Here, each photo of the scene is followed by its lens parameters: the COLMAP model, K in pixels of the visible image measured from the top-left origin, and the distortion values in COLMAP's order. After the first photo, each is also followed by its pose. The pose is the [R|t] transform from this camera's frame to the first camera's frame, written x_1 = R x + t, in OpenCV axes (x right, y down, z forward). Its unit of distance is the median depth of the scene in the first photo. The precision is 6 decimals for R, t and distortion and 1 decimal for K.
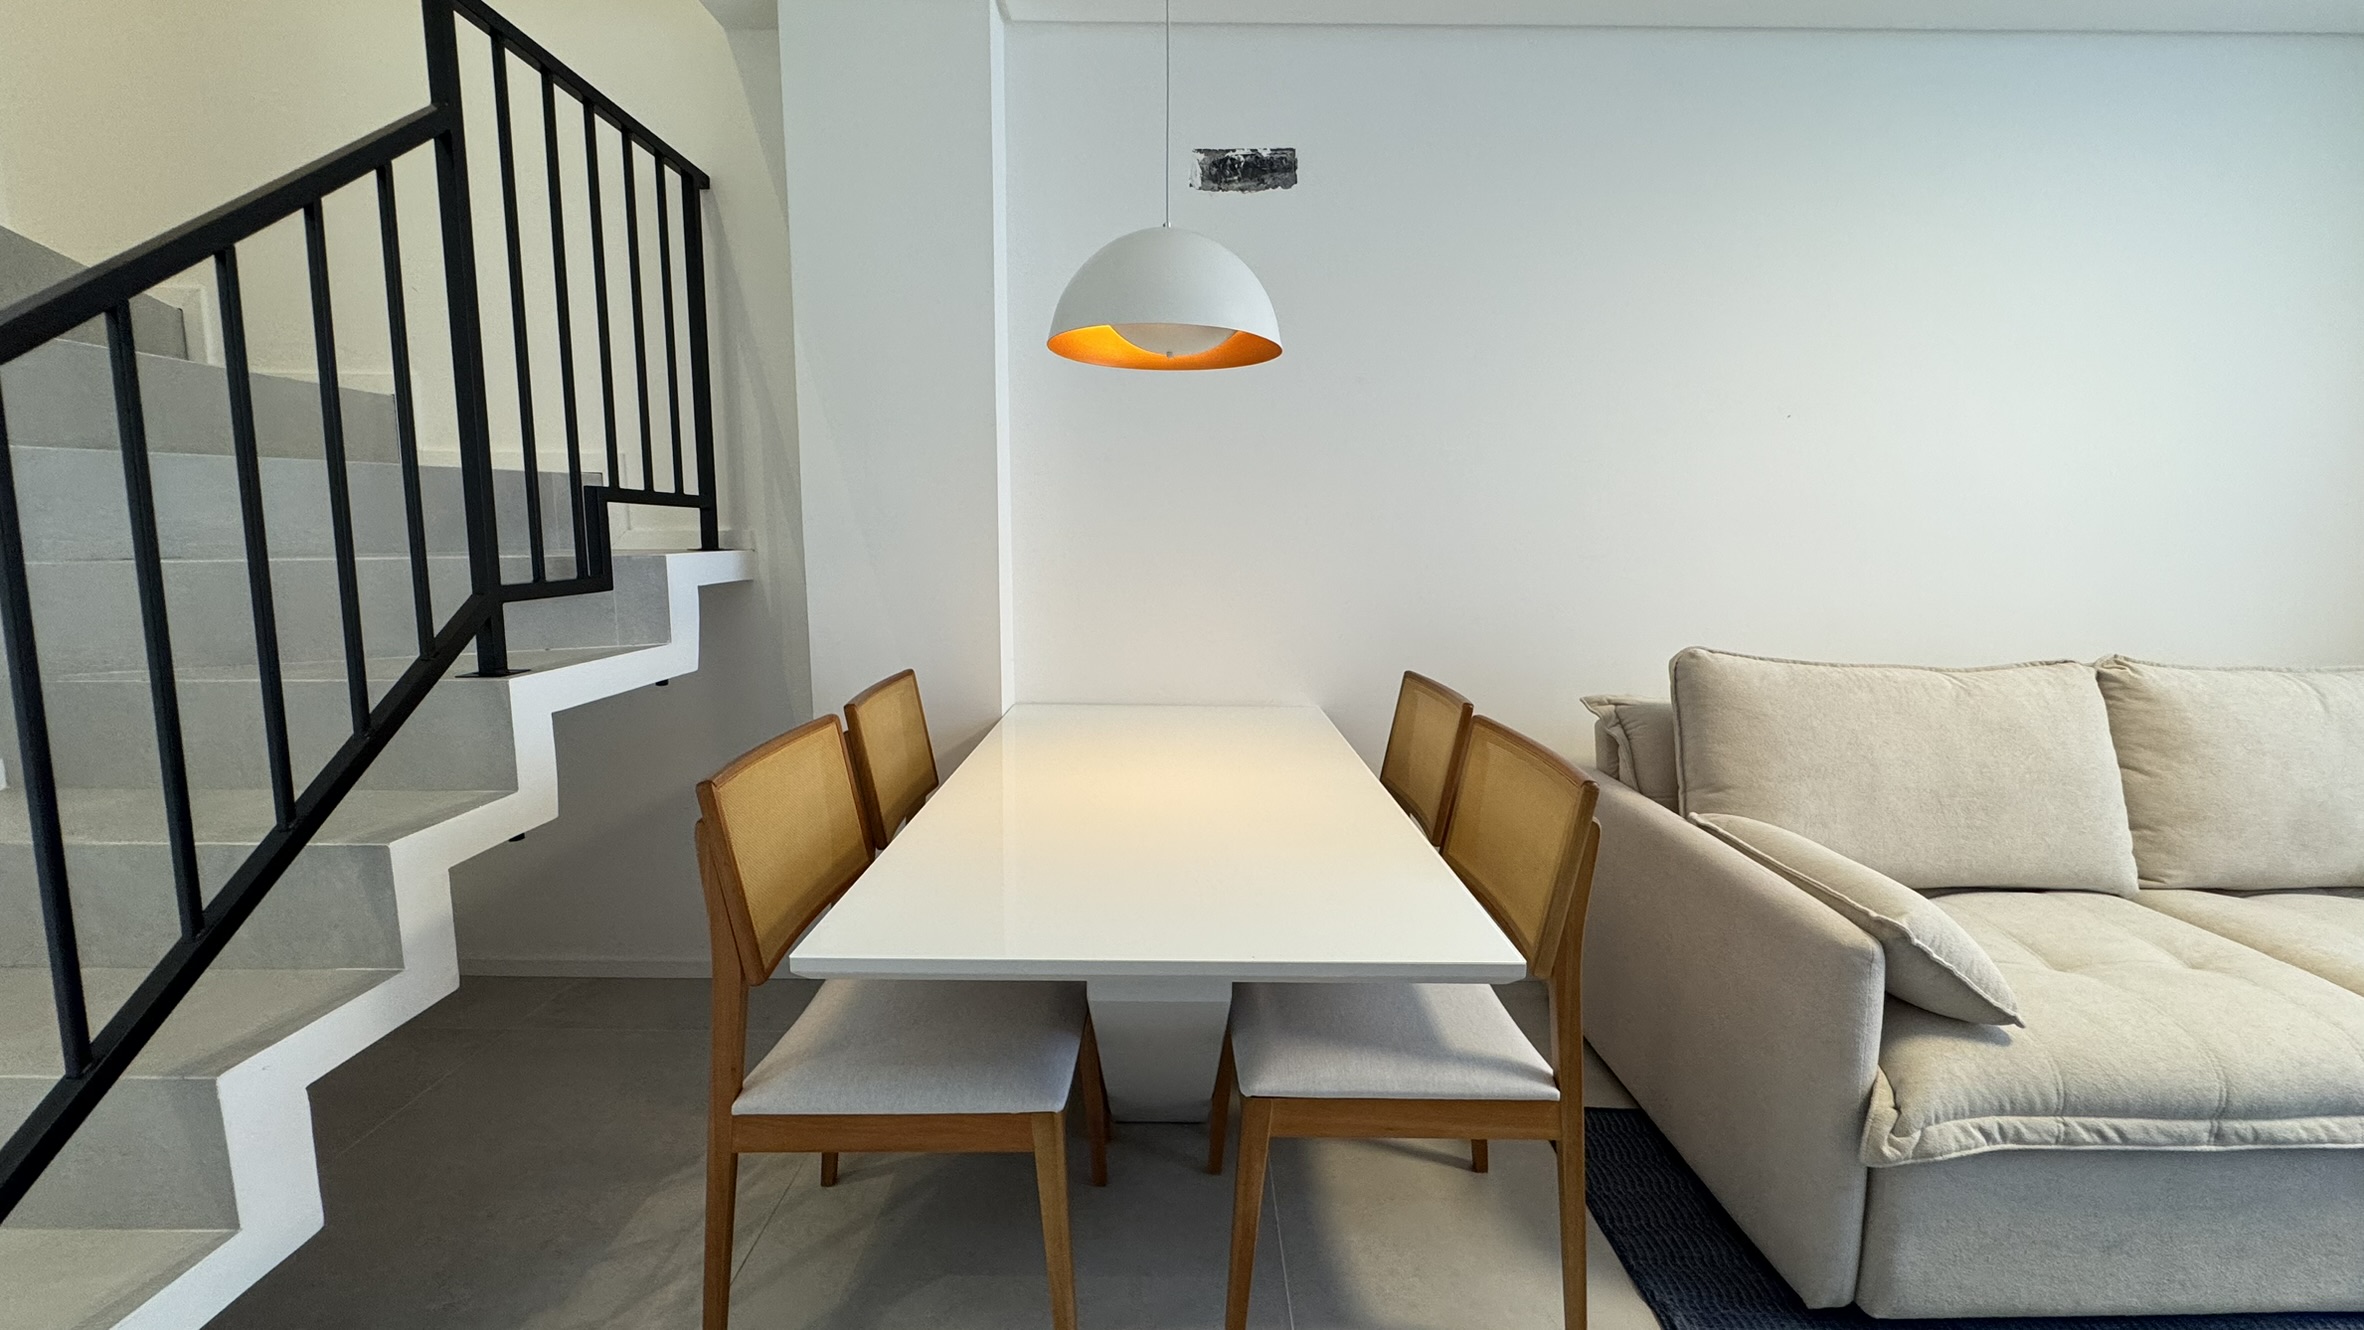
lens RADIAL K [[944.1, 0, 1182.3], [0, 944.1, 661.6], [0, 0, 1]] dist [-0.003418, 0.000574]
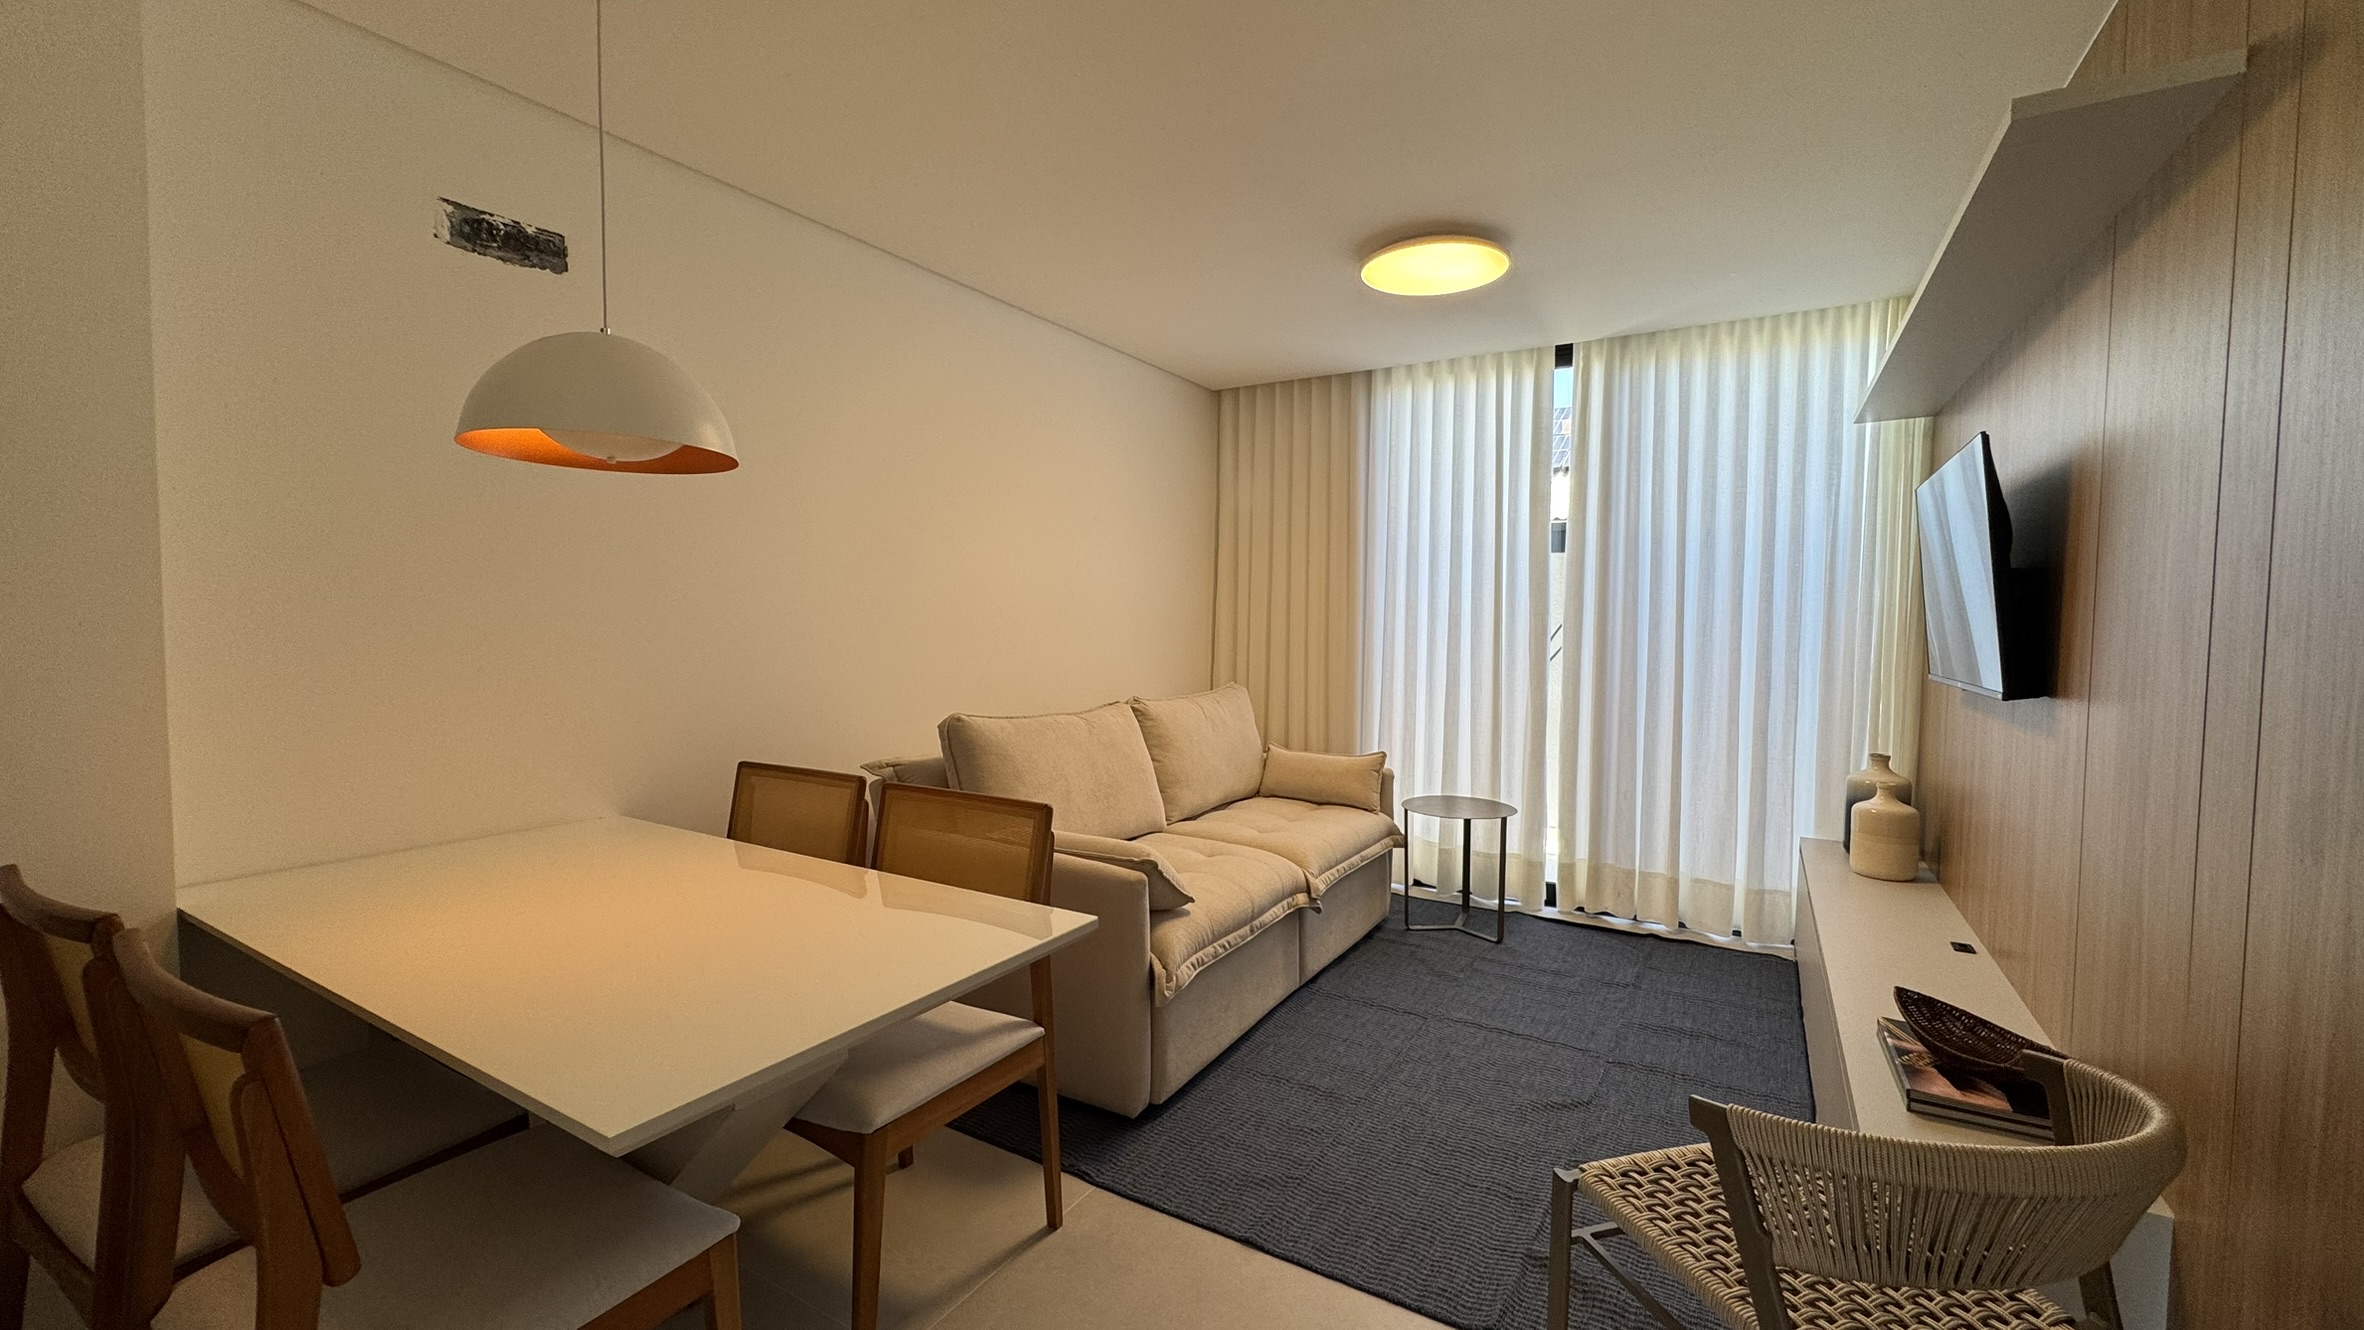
lens RADIAL K [[944.1, 0, 1182.8], [0, 944.1, 661.2], [0, 0, 1]] dist [-0.003418, 0.000574]
pose [[0.517905, -0.042062, 0.854403, -0.507795], [0.112986, 0.993404, -0.019582, -0.031009], [-0.847943, 0.106678, 0.519241, 0.018347]]
